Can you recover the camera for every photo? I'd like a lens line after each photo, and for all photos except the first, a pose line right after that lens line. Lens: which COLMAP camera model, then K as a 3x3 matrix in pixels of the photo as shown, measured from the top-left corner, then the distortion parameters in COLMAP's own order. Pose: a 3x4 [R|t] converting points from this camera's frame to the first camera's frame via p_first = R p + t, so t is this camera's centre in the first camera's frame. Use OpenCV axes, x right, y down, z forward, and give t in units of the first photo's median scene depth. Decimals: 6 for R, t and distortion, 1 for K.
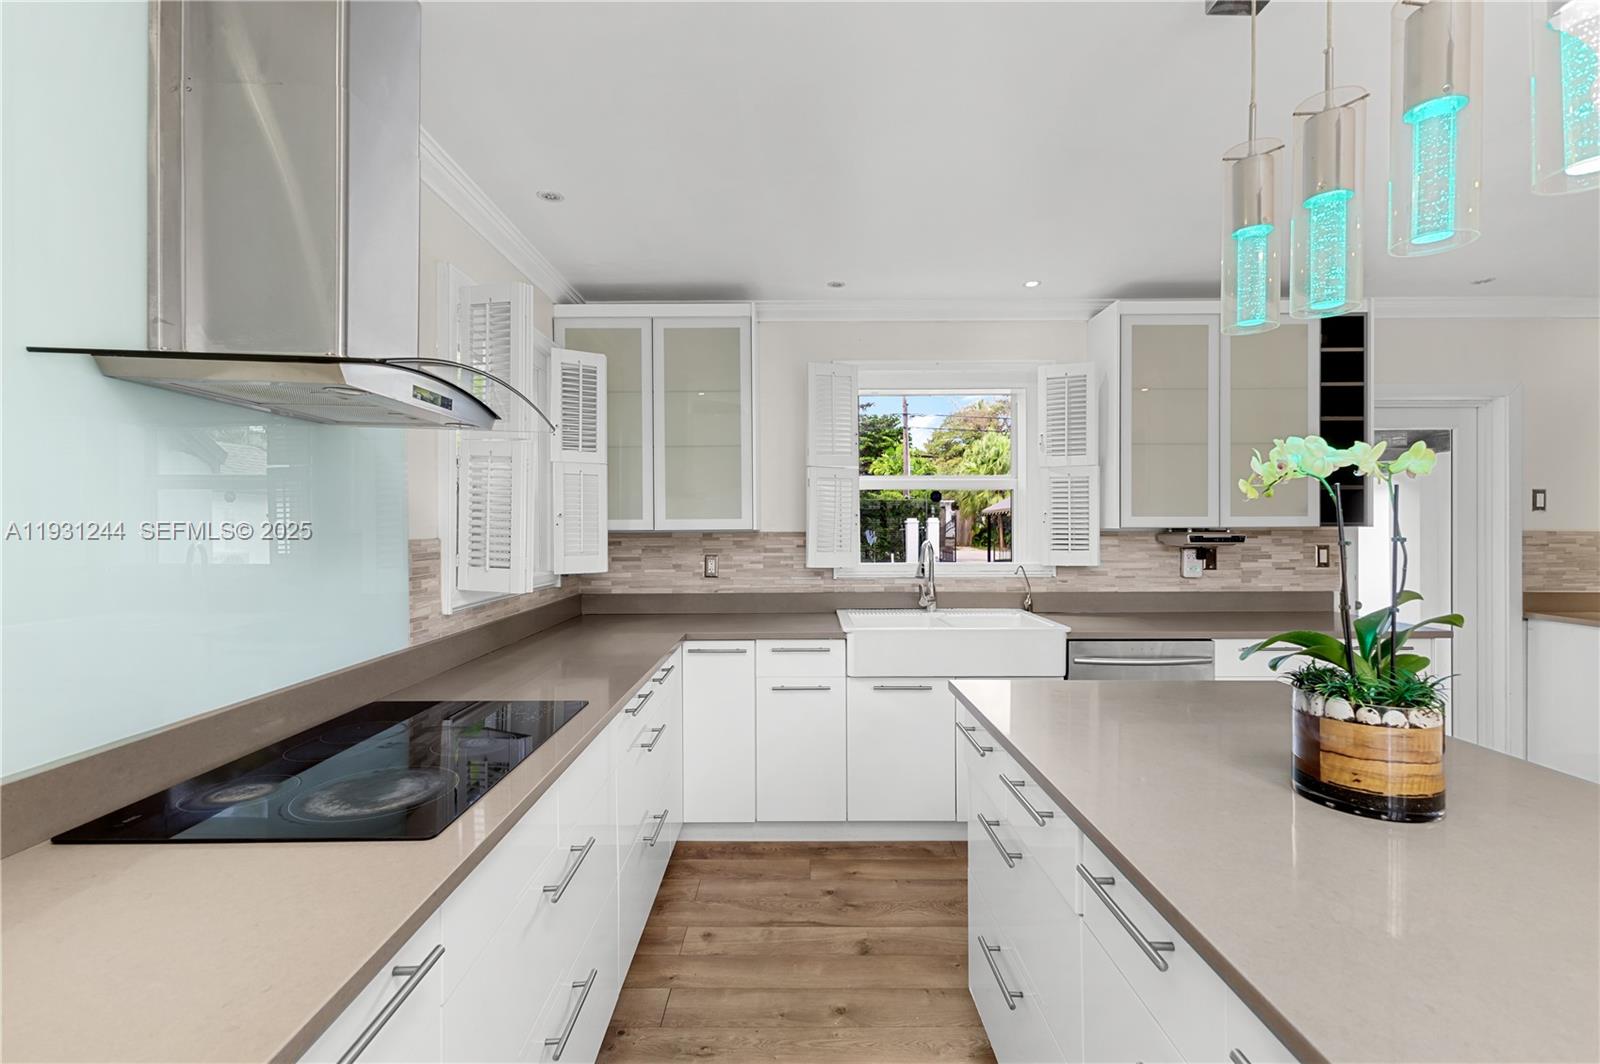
lens RADIAL K [[695.6, 0, 799.4], [0, 695.6, 525.7], [0, 0, 1]] dist [0.011035, -0.000031]
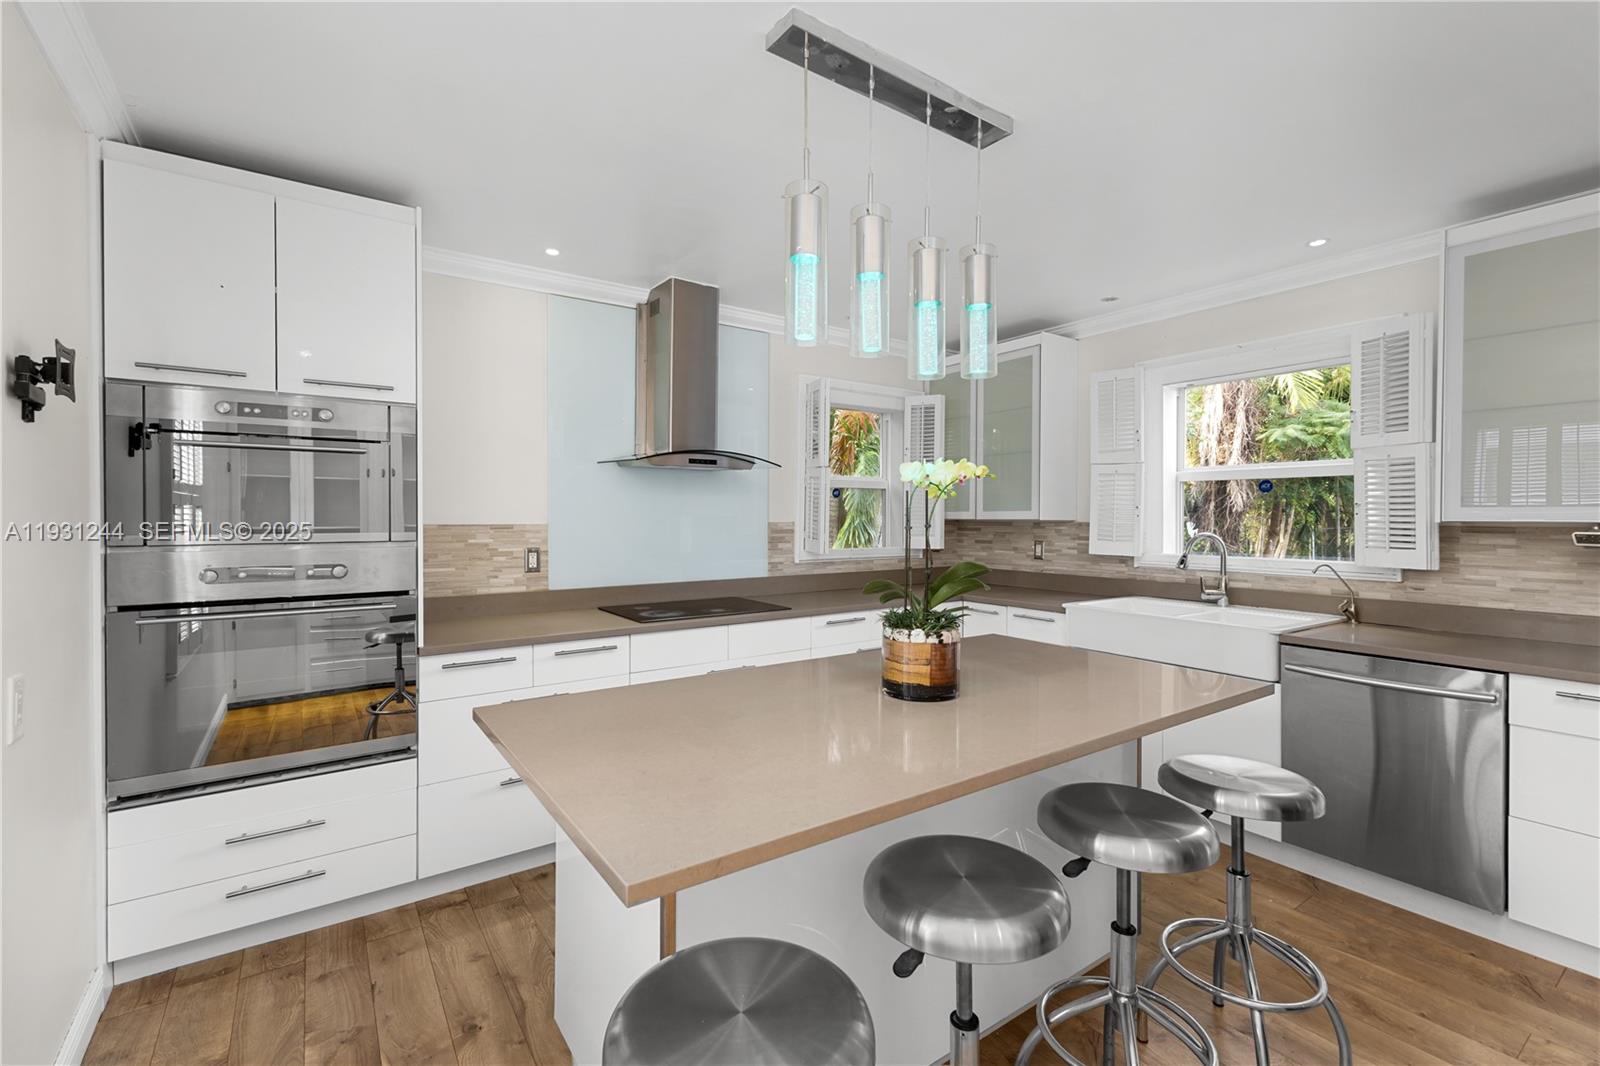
lens RADIAL K [[695.6, 0, 792.7], [0, 695.6, 523.2], [0, 0, 1]] dist [0.011035, -0.000031]
pose [[0.566849, 0.012730, -0.823723, 0.691399], [-0.004148, 0.999912, 0.012598, -0.002206], [0.823811, -0.003725, 0.566852, -0.045145]]
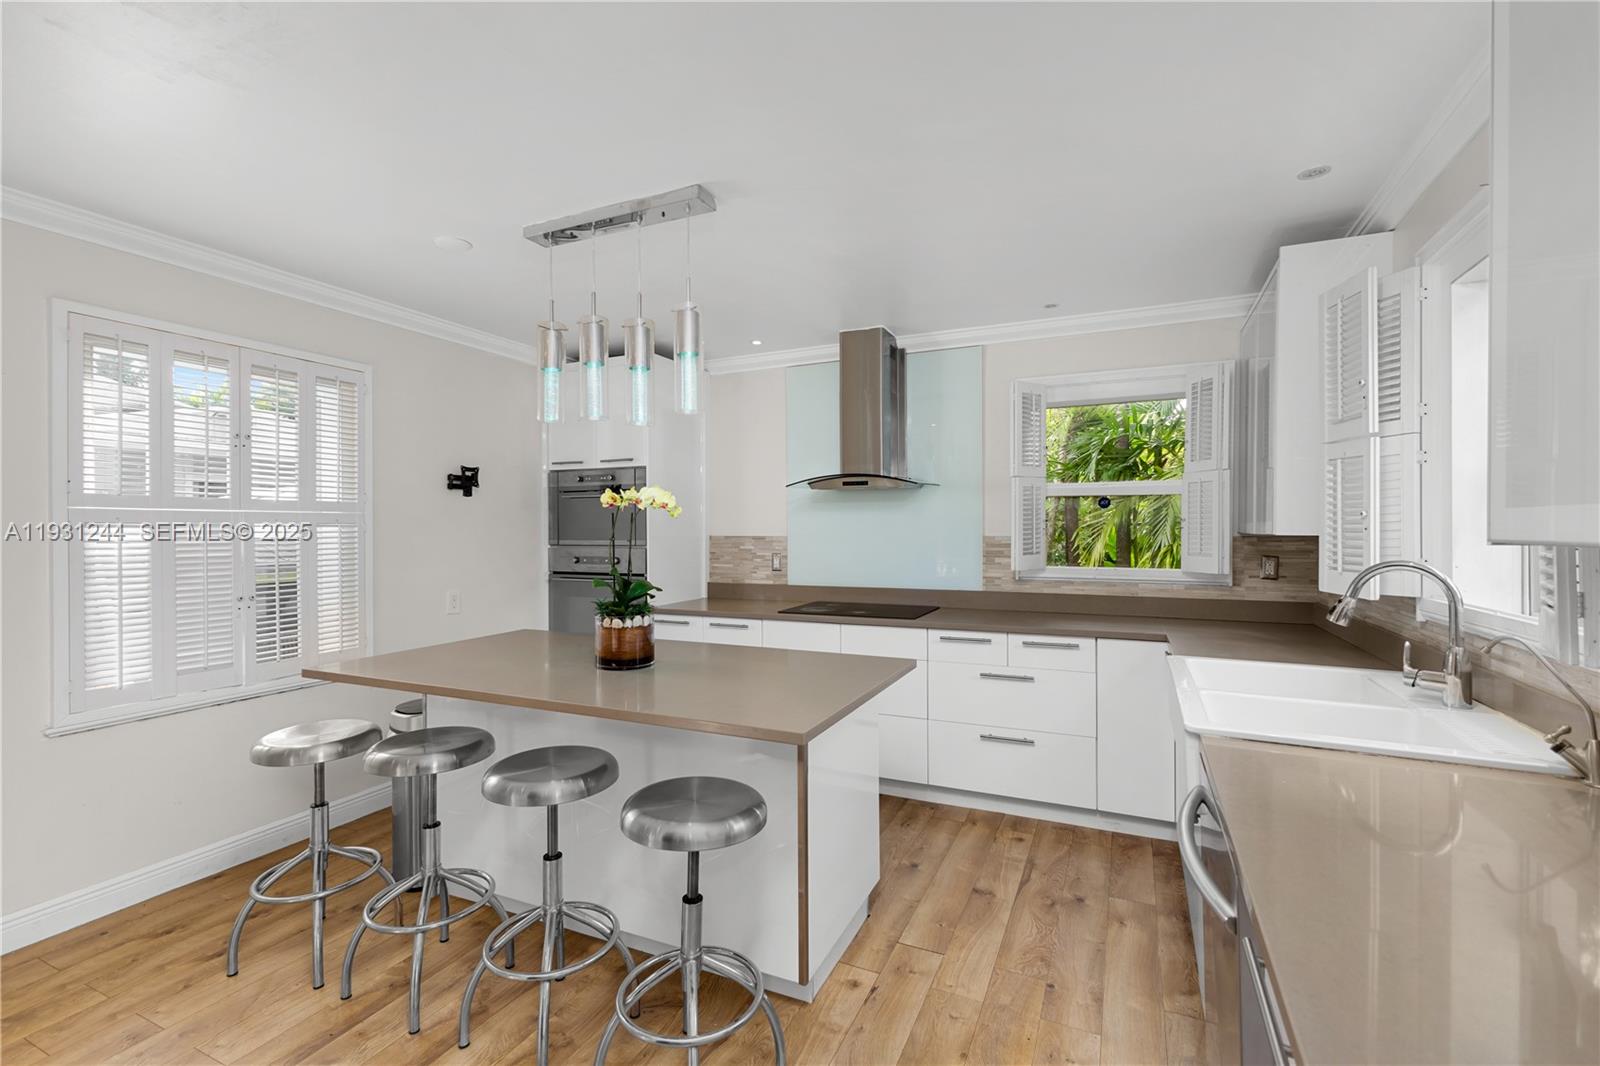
lens RADIAL K [[695.6, 0, 803.6], [0, 695.6, 526.3], [0, 0, 1]] dist [0.011035, -0.000031]
pose [[-0.426536, 0.001390, -0.904470, 0.881753], [0.003781, 0.999993, -0.000246, -0.005724], [0.904463, -0.003525, -0.426538, 0.850281]]
